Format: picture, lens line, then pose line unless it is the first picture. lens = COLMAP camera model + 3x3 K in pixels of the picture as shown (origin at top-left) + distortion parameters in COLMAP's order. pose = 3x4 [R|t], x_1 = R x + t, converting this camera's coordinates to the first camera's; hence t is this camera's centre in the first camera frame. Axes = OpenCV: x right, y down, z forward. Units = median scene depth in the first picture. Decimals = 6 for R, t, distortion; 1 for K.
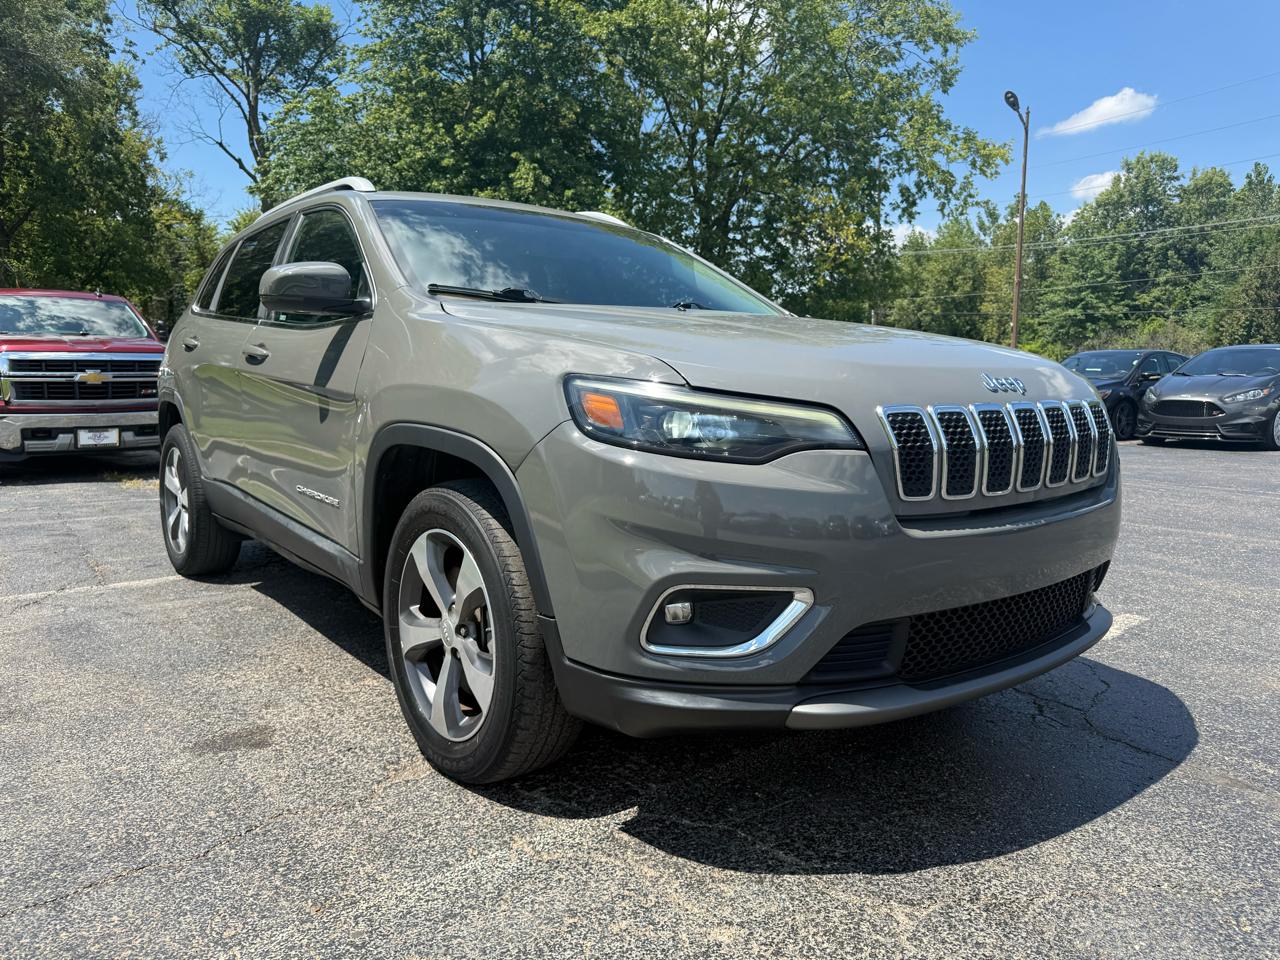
lens RADIAL K [[922.7, 0, 650.3], [0, 922.7, 472.5], [0, 0, 1]] dist [0.012123, -0.018408]
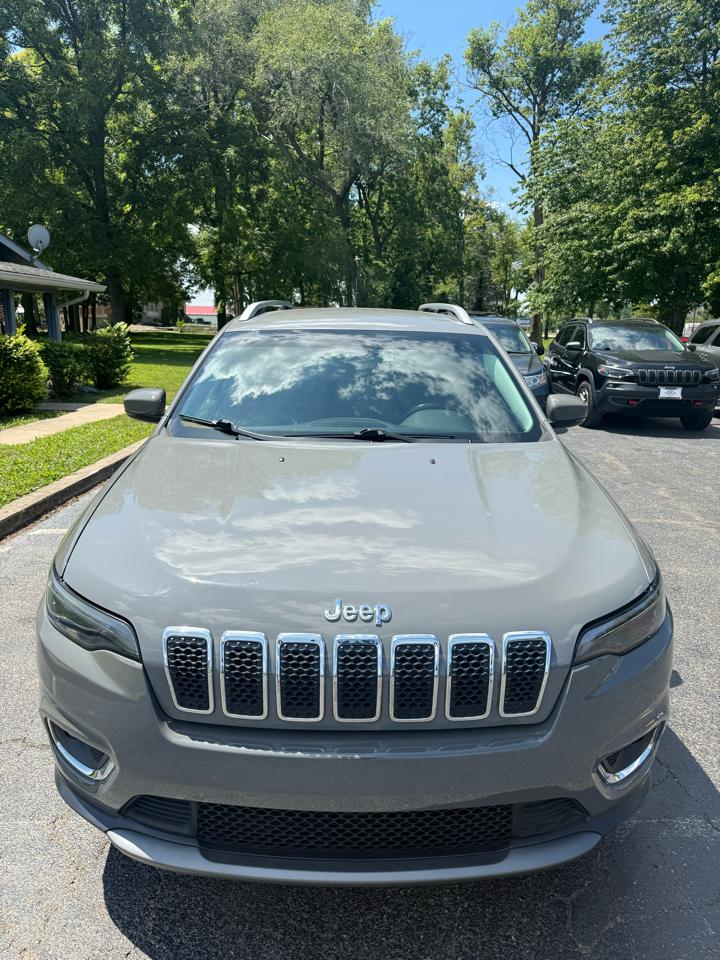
lens RADIAL K [[692.0, 0, 352.6], [0, 692.0, 471.7], [0, 0, 1]] dist [0.012123, -0.018408]
pose [[0.782027, 0.135652, -0.608303, 0.398529], [-0.073636, 0.989300, 0.125949, -0.168140], [0.618880, -0.053702, 0.783648, 0.192346]]
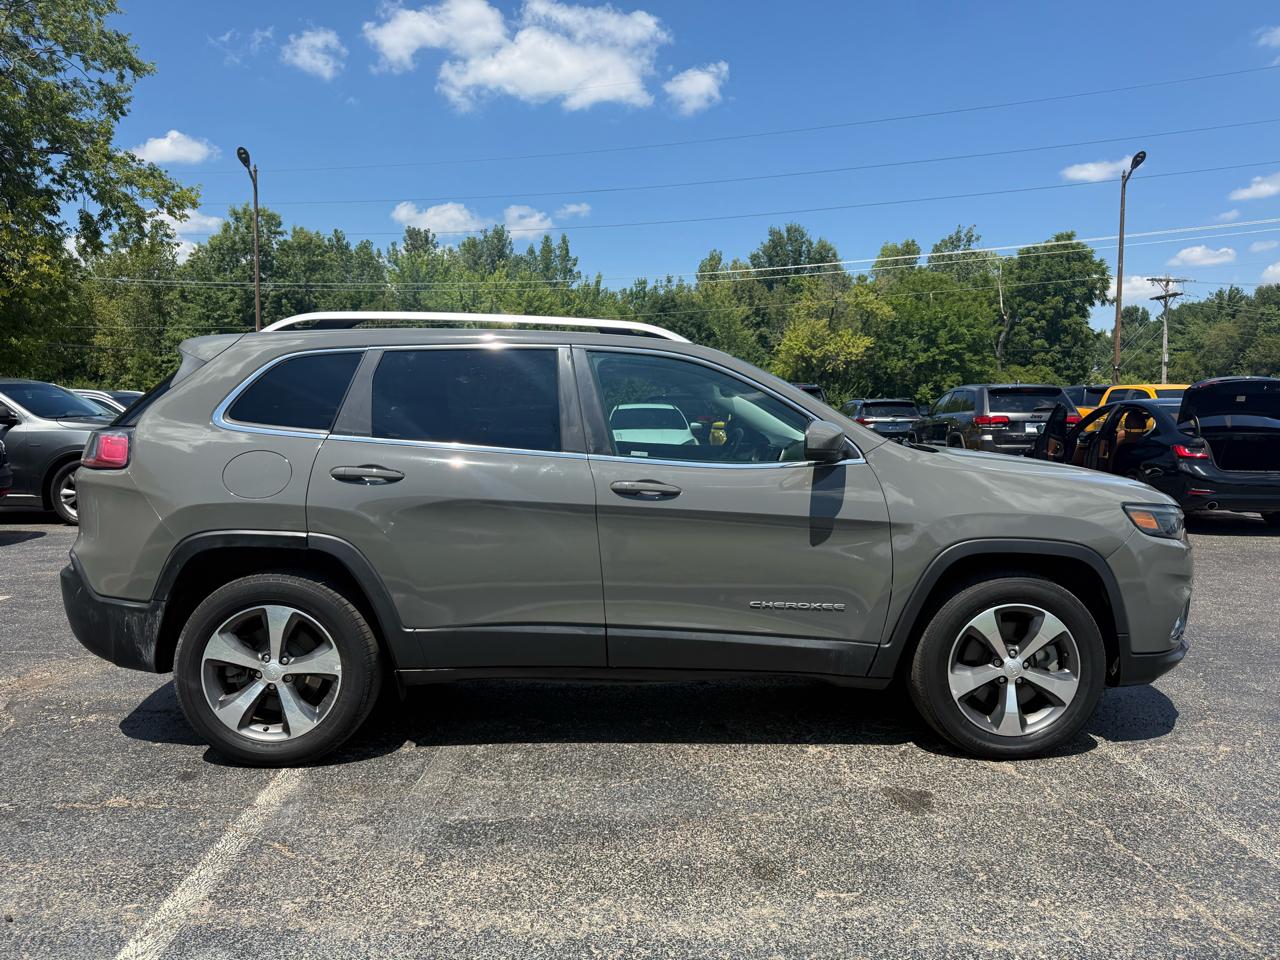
lens RADIAL K [[922.7, 0, 632.9], [0, 922.7, 475.1], [0, 0, 1]] dist [0.012123, -0.018408]
pose [[0.612990, -0.056701, 0.788053, -0.981509], [0.082766, 0.996542, 0.007322, -0.119641], [-0.785743, 0.060736, 0.615564, 0.274099]]
